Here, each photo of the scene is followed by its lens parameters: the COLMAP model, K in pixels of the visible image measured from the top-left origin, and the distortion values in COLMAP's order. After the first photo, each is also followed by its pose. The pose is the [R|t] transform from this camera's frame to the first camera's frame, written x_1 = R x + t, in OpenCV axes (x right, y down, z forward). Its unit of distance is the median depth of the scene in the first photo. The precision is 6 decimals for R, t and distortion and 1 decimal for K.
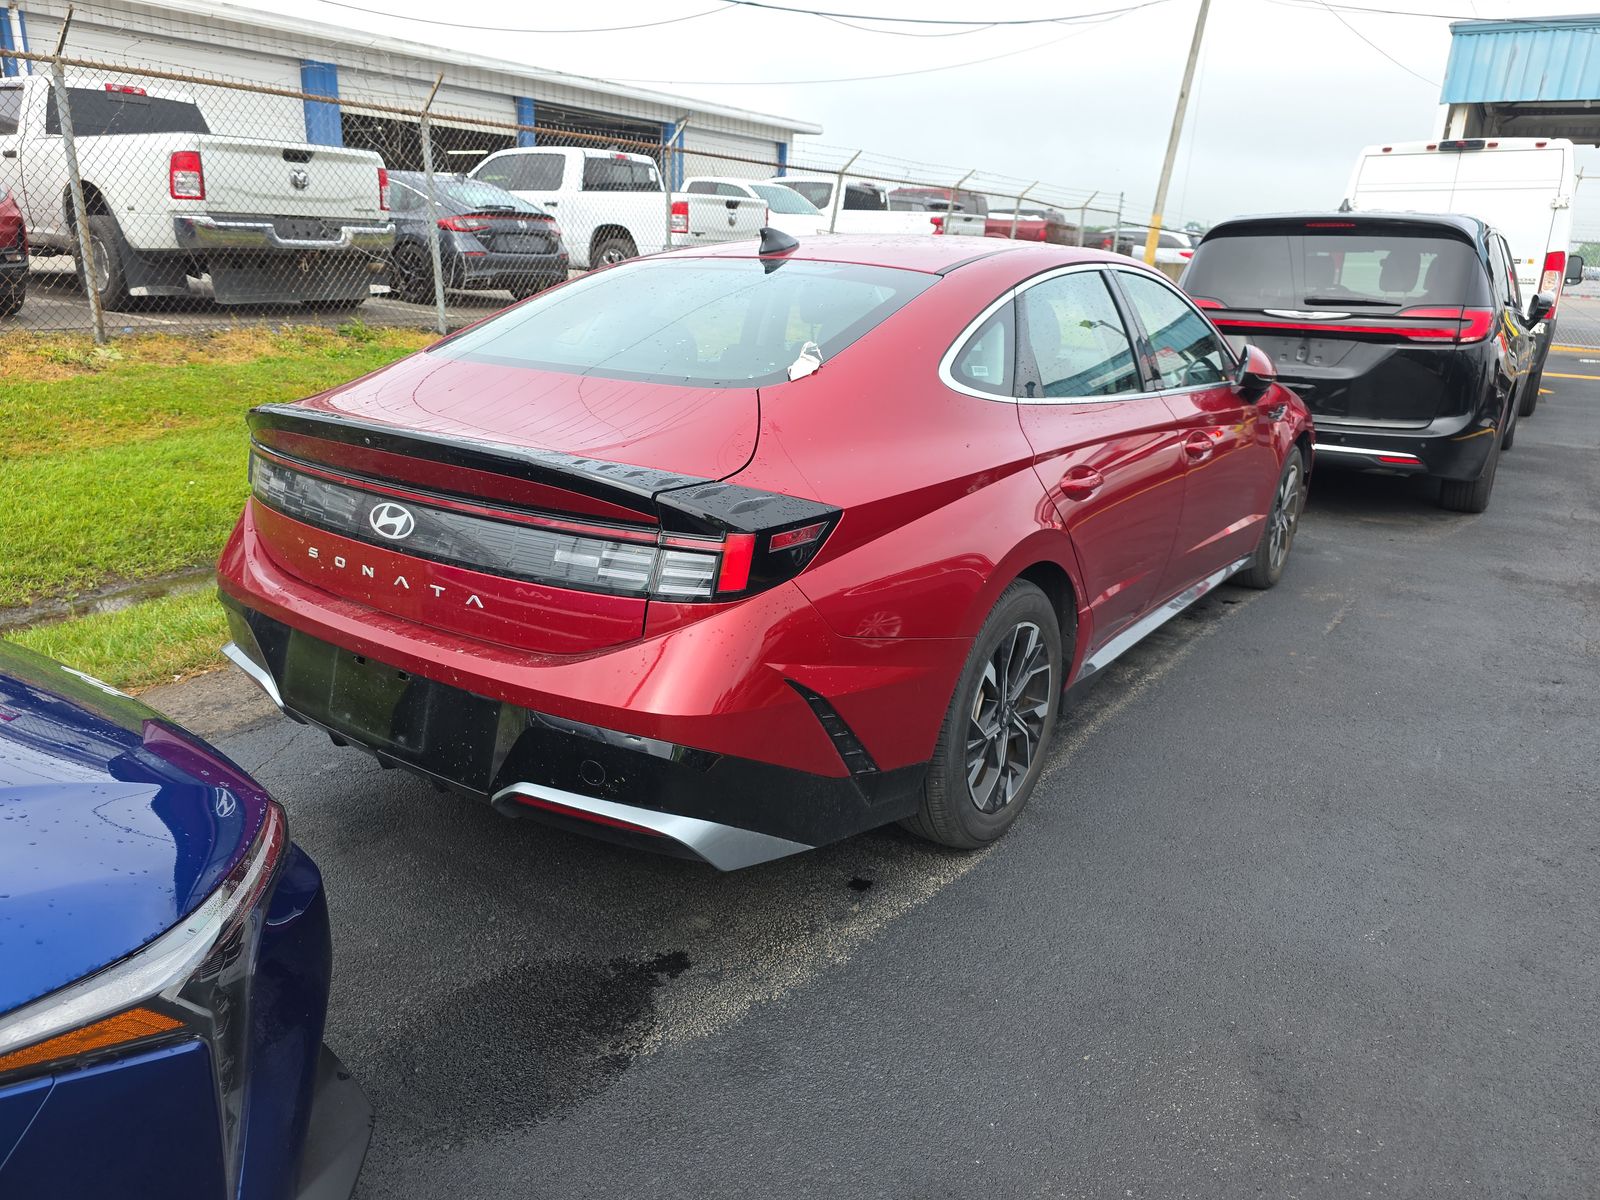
lens RADIAL K [[1068.1, 0, 806.2], [0, 1068.1, 595.2], [0, 0, 1]] dist [0.039200, -0.032833]
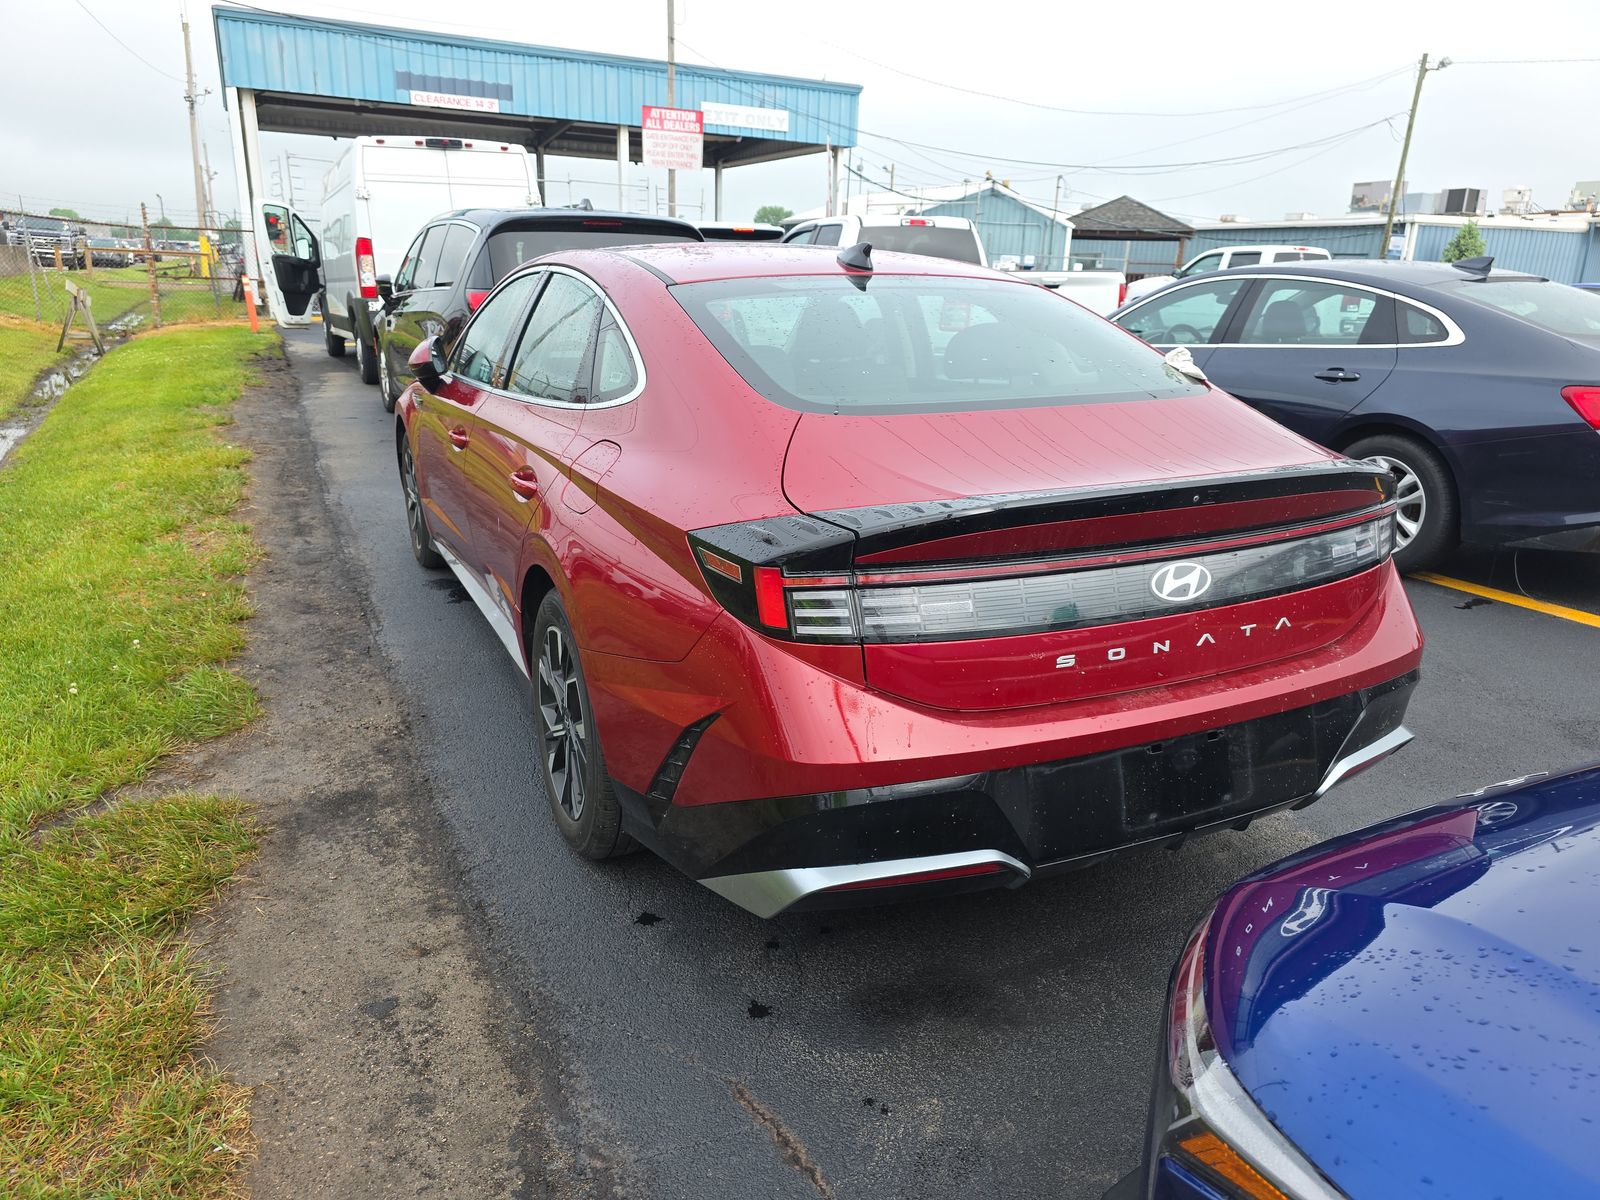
lens RADIAL K [[1068.1, 0, 806.2], [0, 1068.1, 595.2], [0, 0, 1]] dist [0.039200, -0.032833]
pose [[0.488760, -0.278339, 0.826826, -0.332967], [0.262397, 0.950758, 0.164949, -0.074973], [-0.832022, 0.136336, 0.537728, 0.198330]]
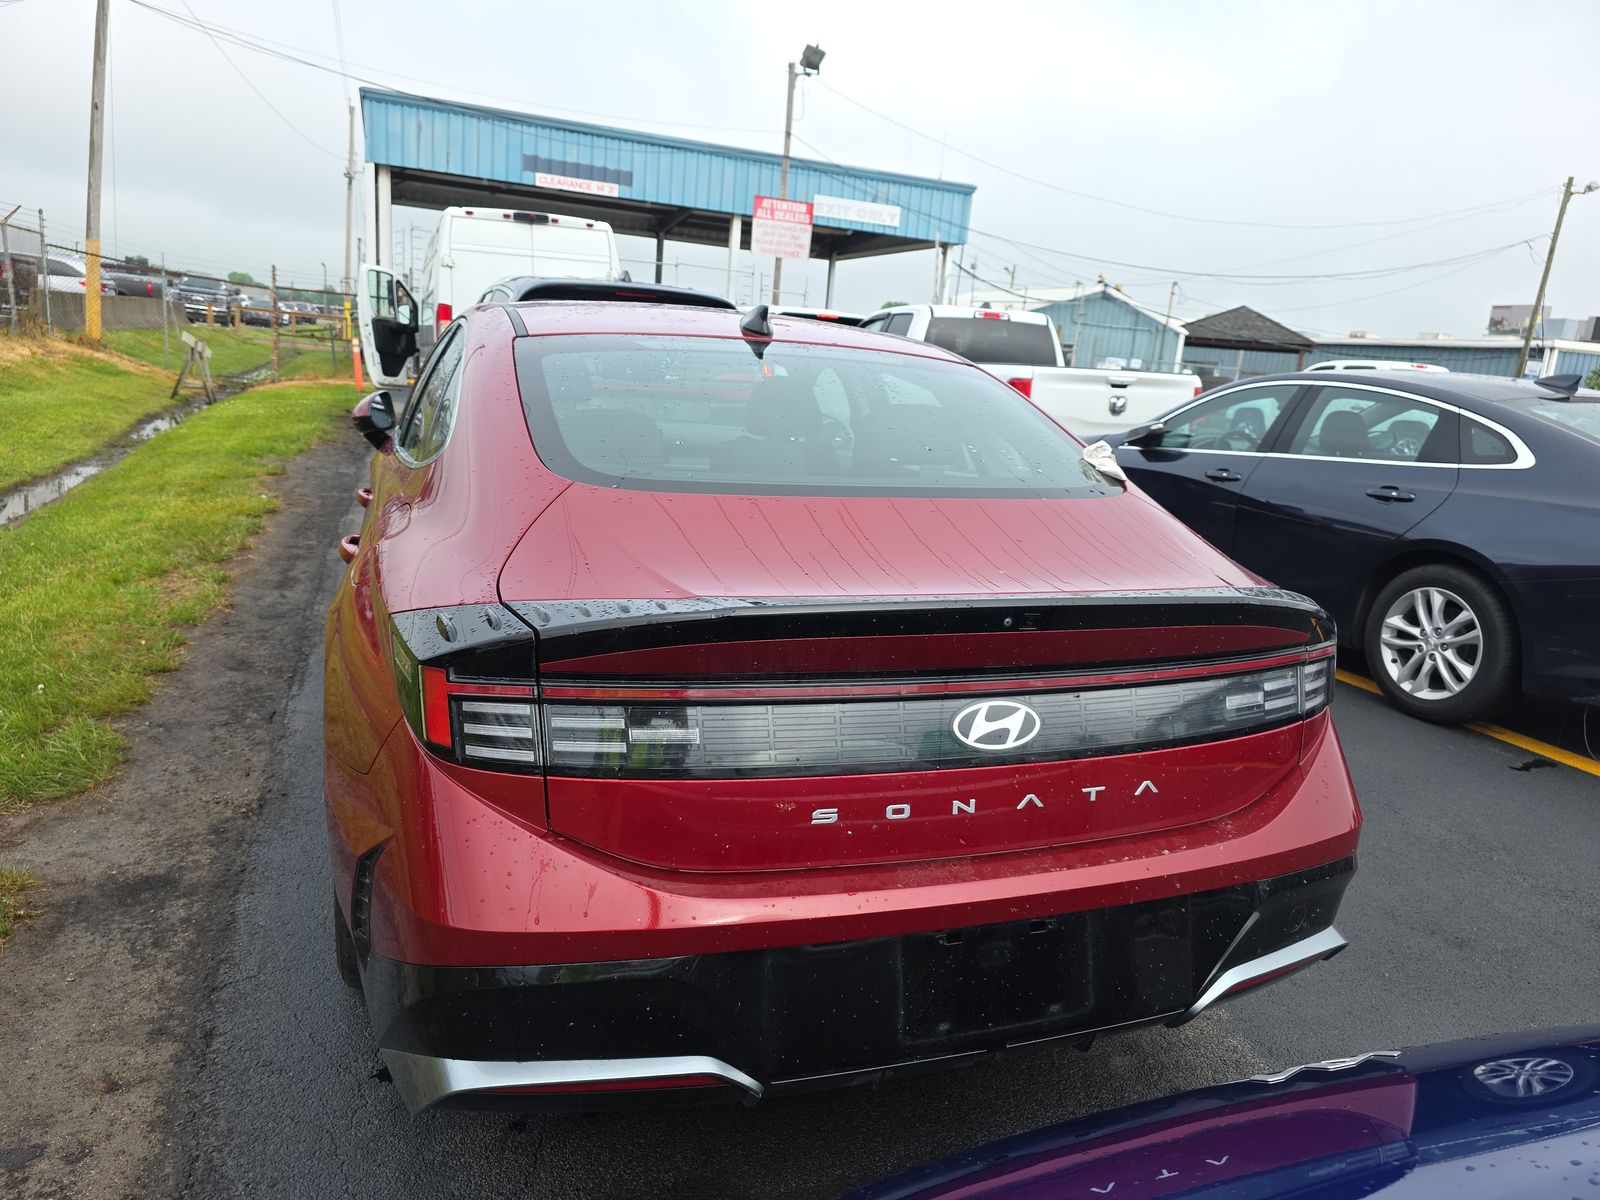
lens RADIAL K [[1071.8, 0, 812.3], [0, 1071.8, 607.3], [0, 0, 1]] dist [0.041992, -0.035747]
pose [[0.576040, -0.180815, 0.797173, -0.260205], [0.198710, 0.976949, 0.078003, -0.058183], [-0.792901, 0.113473, 0.598691, 0.168298]]
